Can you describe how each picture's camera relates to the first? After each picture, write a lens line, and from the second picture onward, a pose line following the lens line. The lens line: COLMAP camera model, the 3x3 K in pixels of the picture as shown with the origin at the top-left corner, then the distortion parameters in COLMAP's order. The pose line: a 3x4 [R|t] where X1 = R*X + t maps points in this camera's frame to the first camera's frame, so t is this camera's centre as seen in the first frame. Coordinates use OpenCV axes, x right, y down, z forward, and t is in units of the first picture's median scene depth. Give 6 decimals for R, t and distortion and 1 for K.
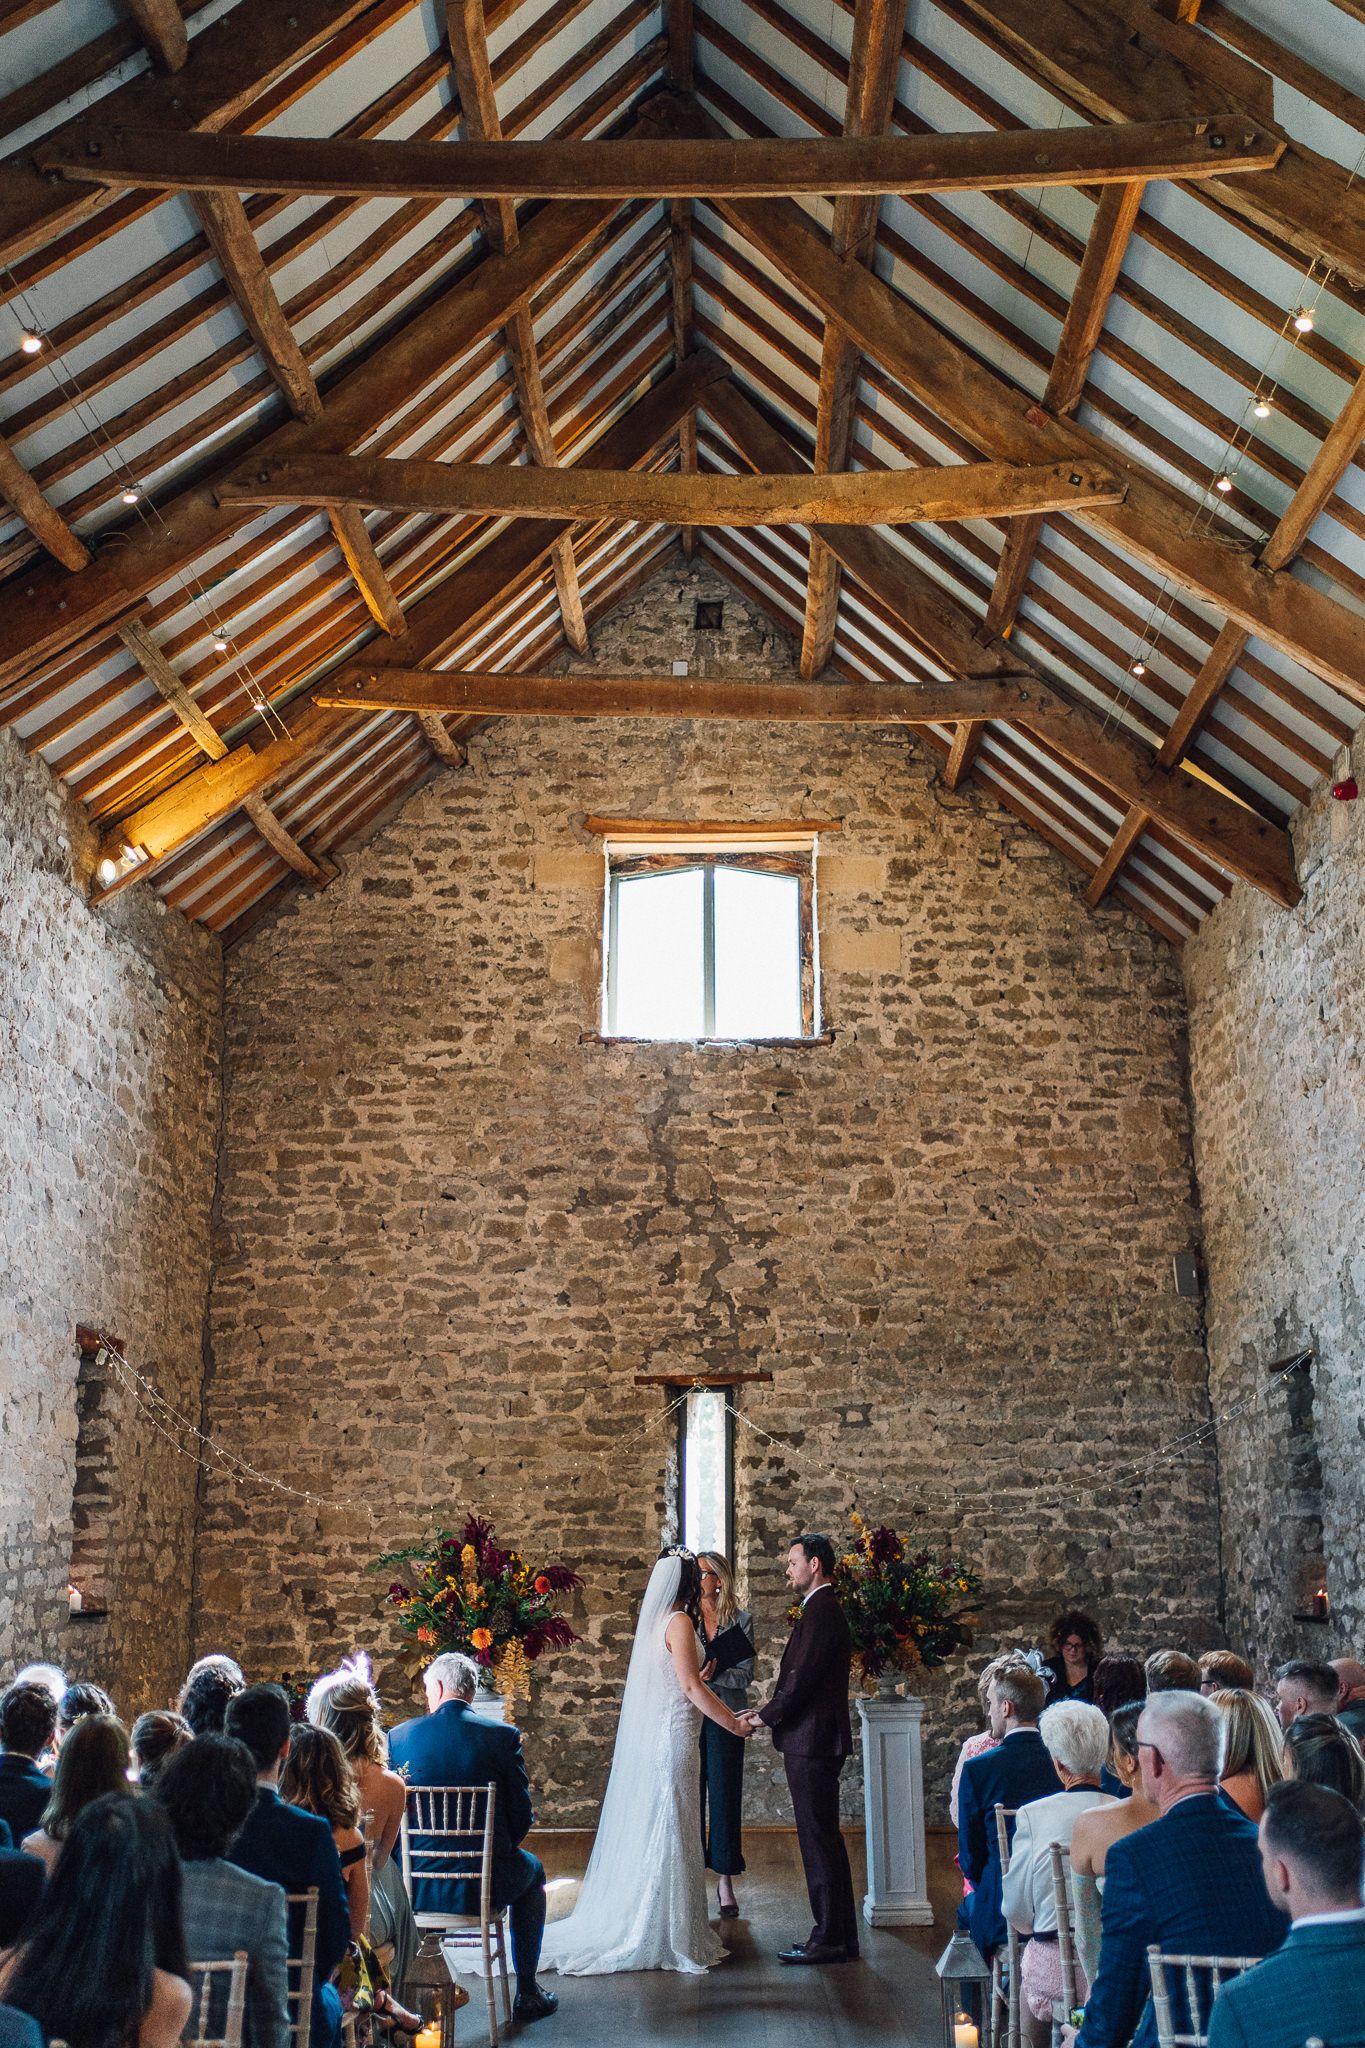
lens RADIAL K [[2163.6, 0, 665.2], [0, 2163.6, 994.3], [0, 0, 1]] dist [0.000504, 0.000000]
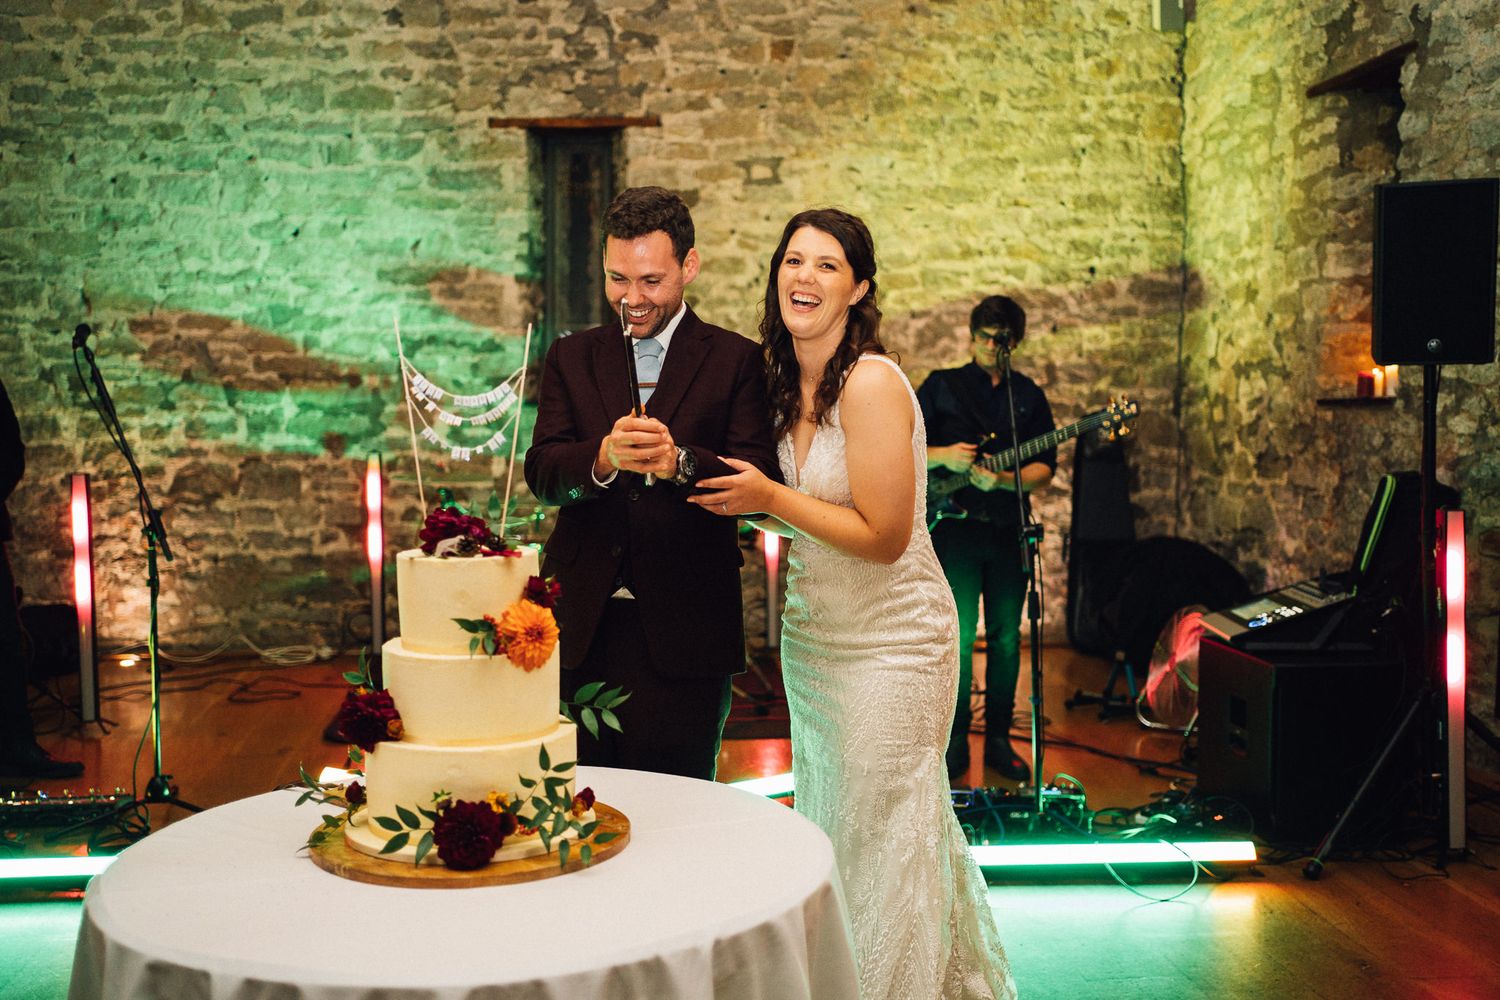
lens RADIAL K [[1584.6, 0, 753.9], [0, 1584.6, 492.6], [0, 0, 1]] dist [0.000504, 0.000000]
pose [[0.993447, -0.005609, 0.114156, 0.015877], [-0.029833, 0.951443, 0.306376, 0.127212], [-0.110331, -0.307774, 0.945041, 0.399371]]
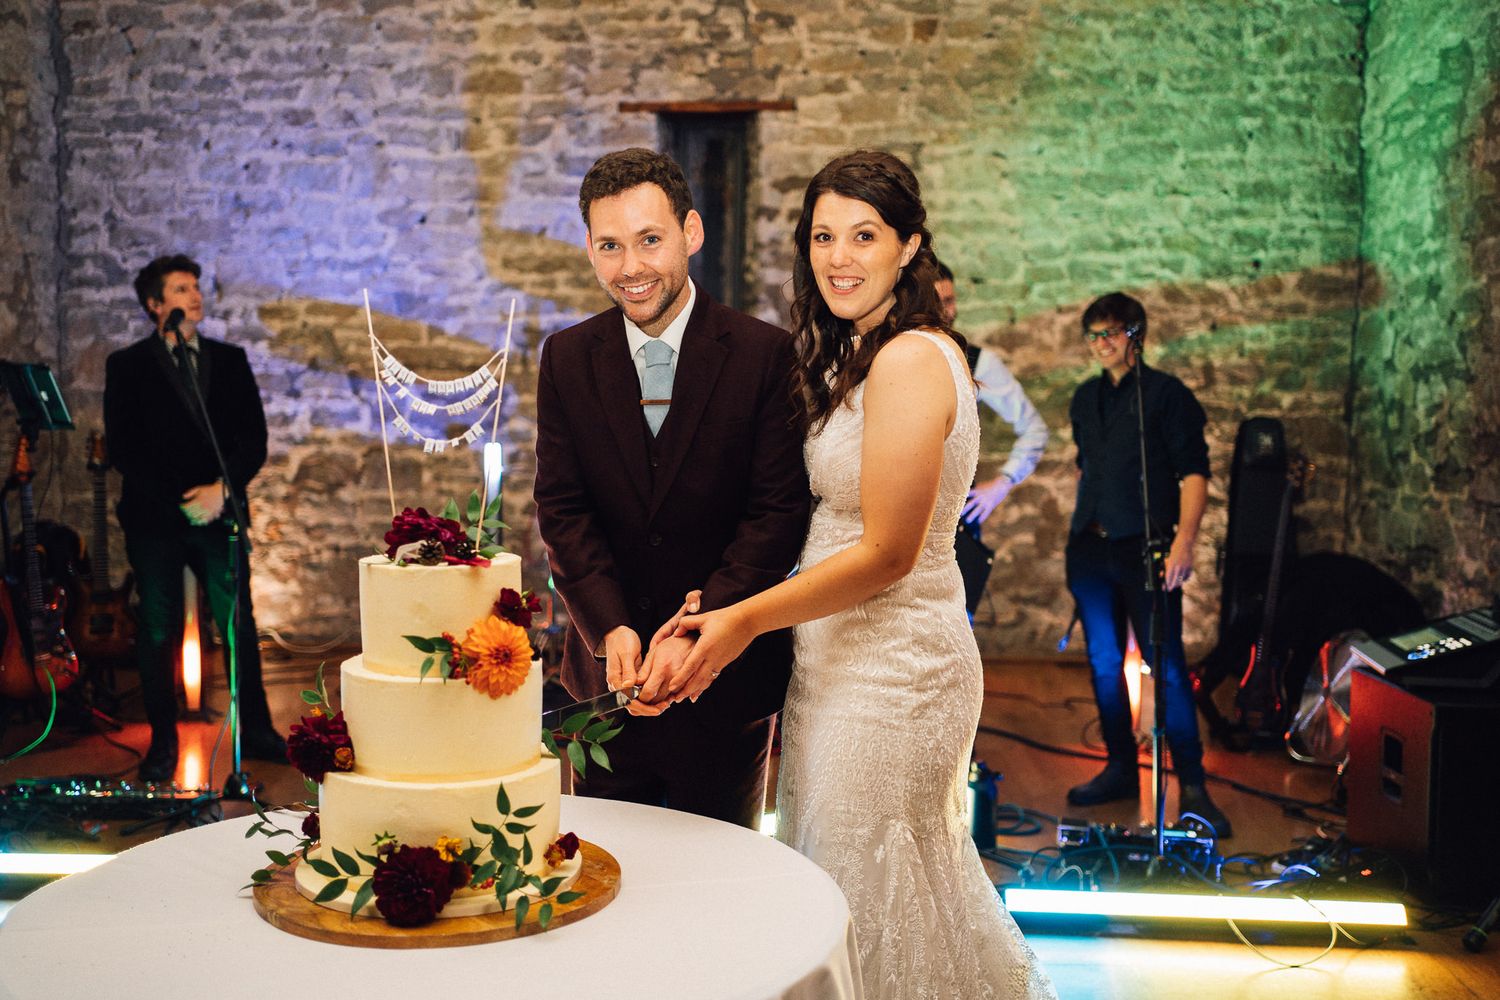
lens RADIAL K [[1584.6, 0, 739.5], [0, 1584.6, 494.5], [0, 0, 1]] dist [0.000504, 0.000000]
pose [[0.999836, 0.017688, -0.003880, 0.034194], [-0.015603, 0.950213, 0.311212, 0.133817], [0.009192, -0.311100, 0.950333, 0.422410]]
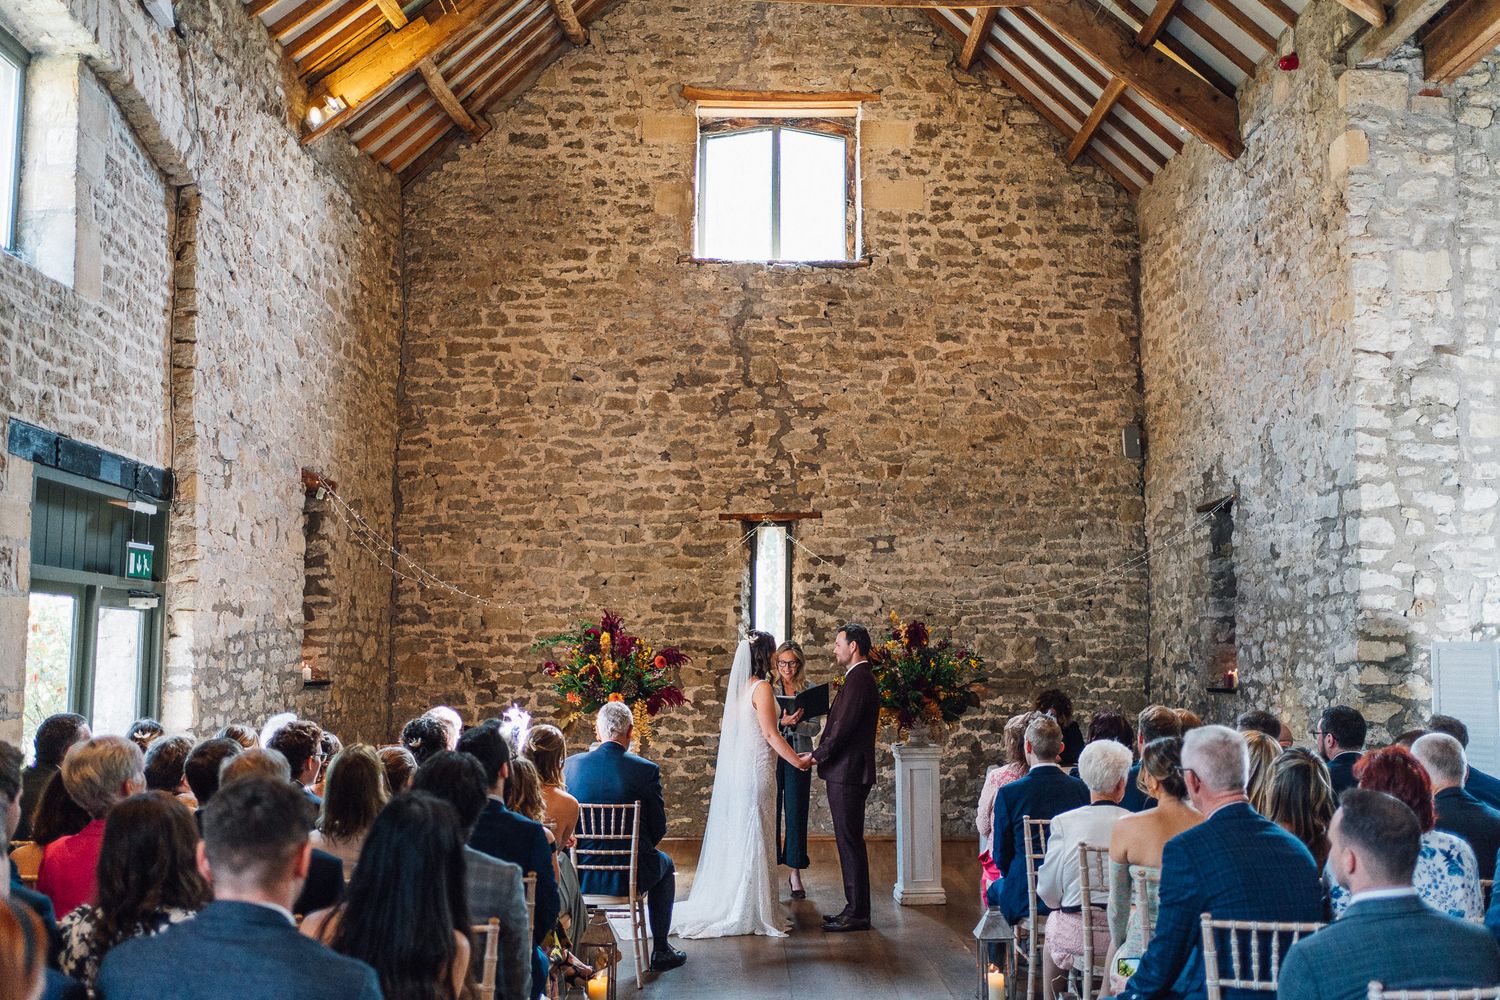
lens RADIAL K [[1584.6, 0, 753.2], [0, 1584.6, 479.2], [0, 0, 1]] dist [0.000504, 0.000000]
pose [[0.999504, 0.008151, 0.030430, -0.023058], [-0.012383, 0.989850, 0.141573, 0.016599], [-0.028967, -0.141879, 0.989460, 0.034492]]
